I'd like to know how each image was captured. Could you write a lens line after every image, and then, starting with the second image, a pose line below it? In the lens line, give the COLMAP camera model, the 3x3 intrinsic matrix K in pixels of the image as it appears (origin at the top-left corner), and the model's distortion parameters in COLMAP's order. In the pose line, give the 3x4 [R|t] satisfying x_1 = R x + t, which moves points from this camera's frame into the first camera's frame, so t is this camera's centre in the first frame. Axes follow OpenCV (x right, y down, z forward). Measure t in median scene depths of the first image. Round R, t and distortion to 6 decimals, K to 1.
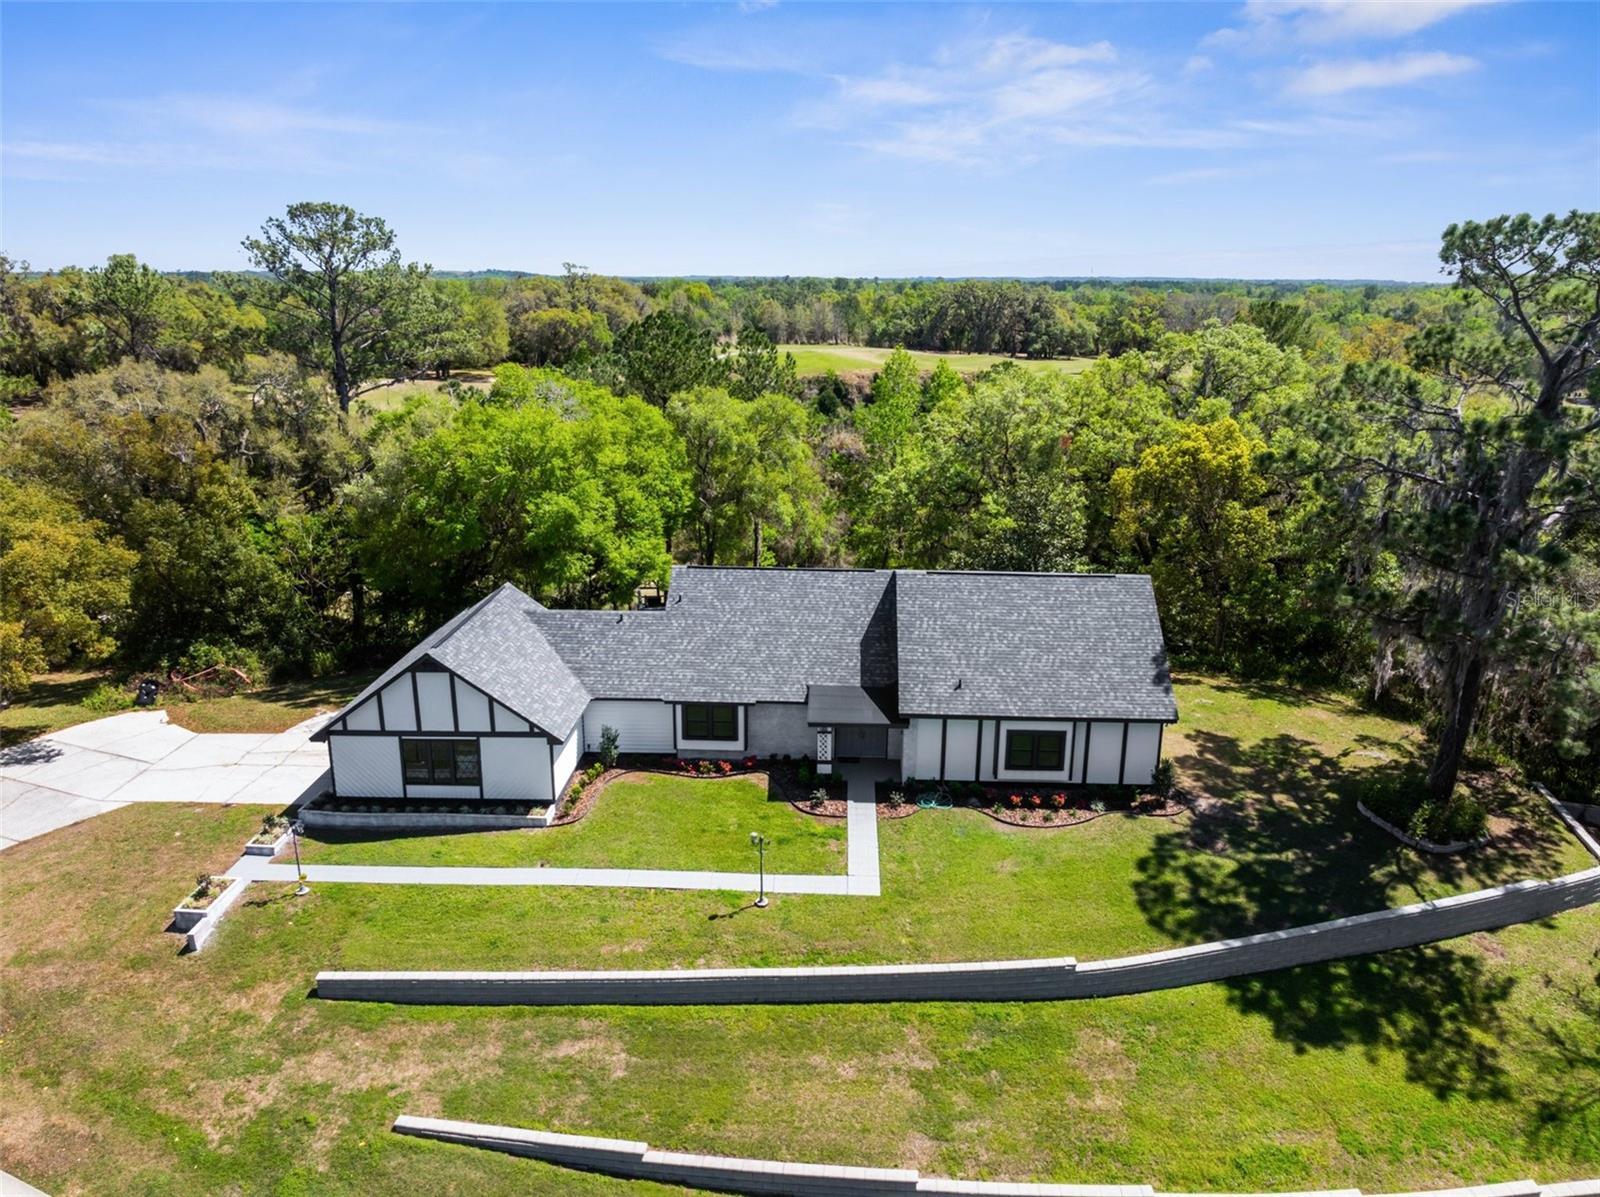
lens RADIAL K [[1207.3, 0, 884.5], [0, 1207.3, 554.2], [0, 0, 1]] dist [-0.041829, 0.005959]
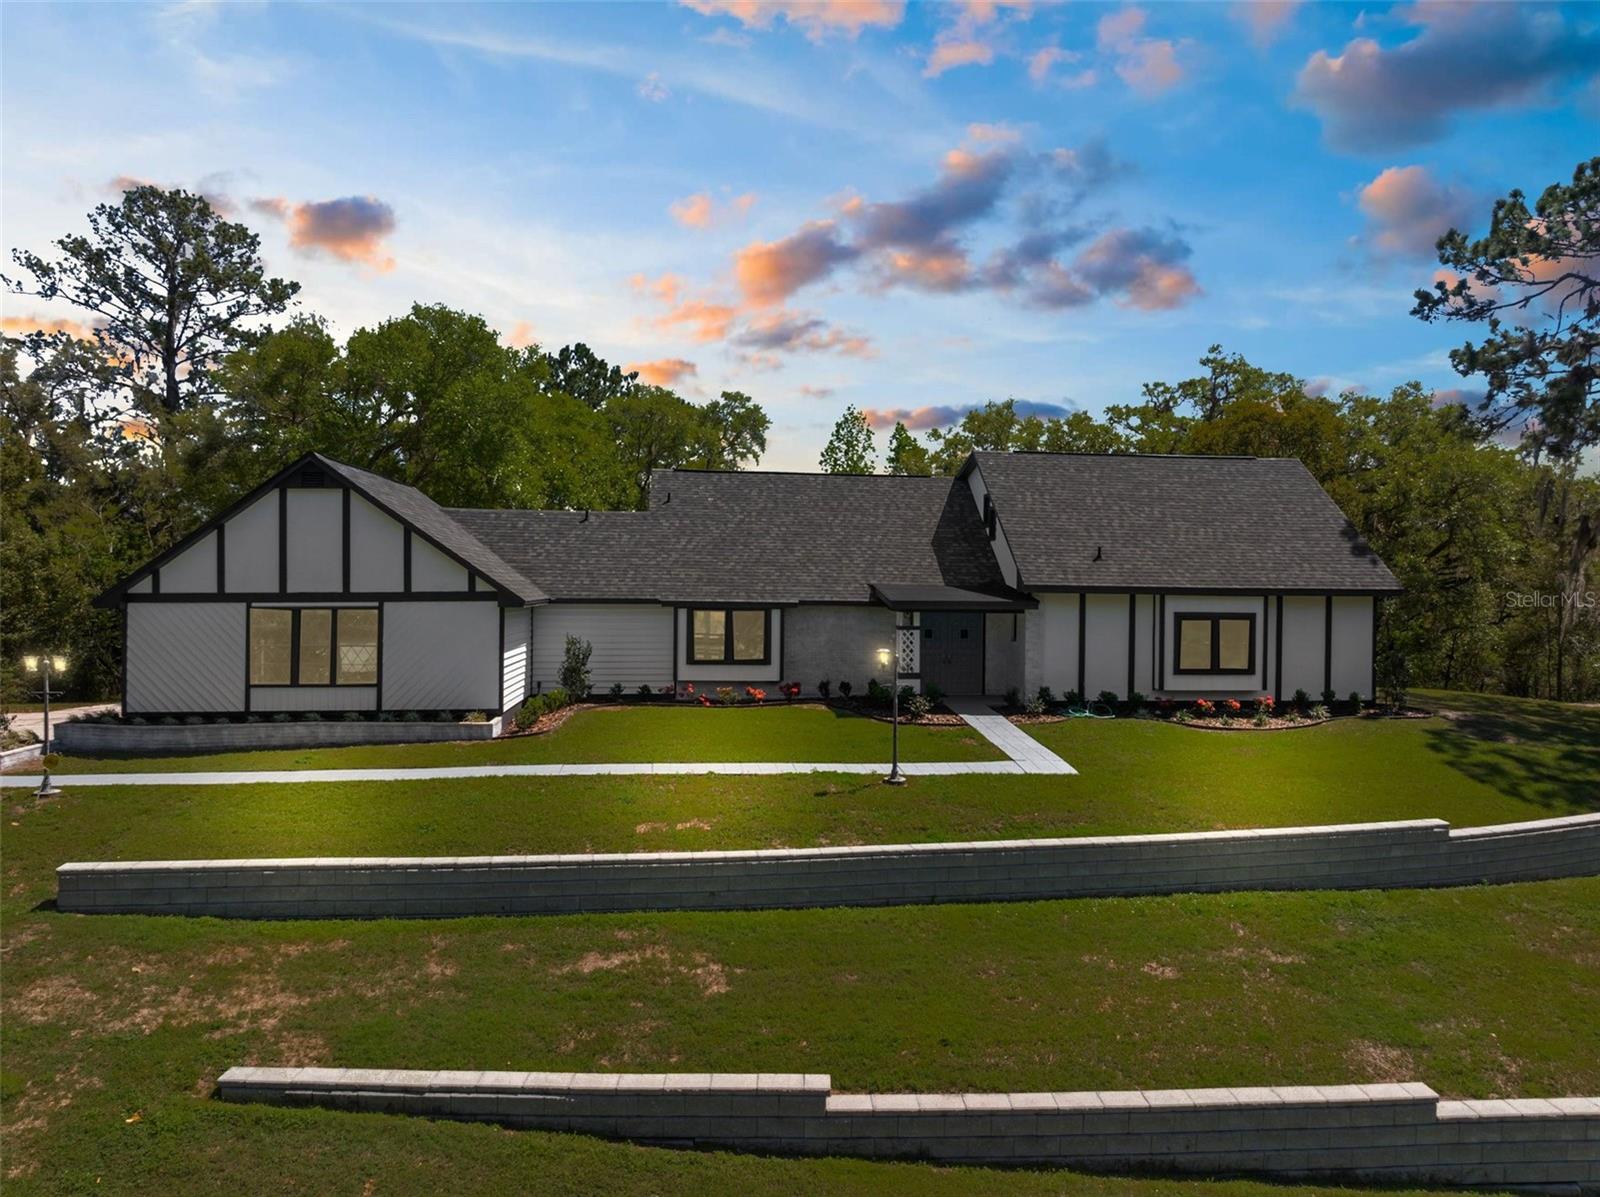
lens RADIAL K [[1207.3, 0, 884.5], [0, 1207.3, 554.2], [0, 0, 1]] dist [-0.041829, 0.005959]
pose [[0.991124, -0.007890, 0.132709, -0.165507], [0.039631, 0.970386, -0.238287, 0.290502], [-0.126899, 0.241432, 0.962085, 0.371155]]
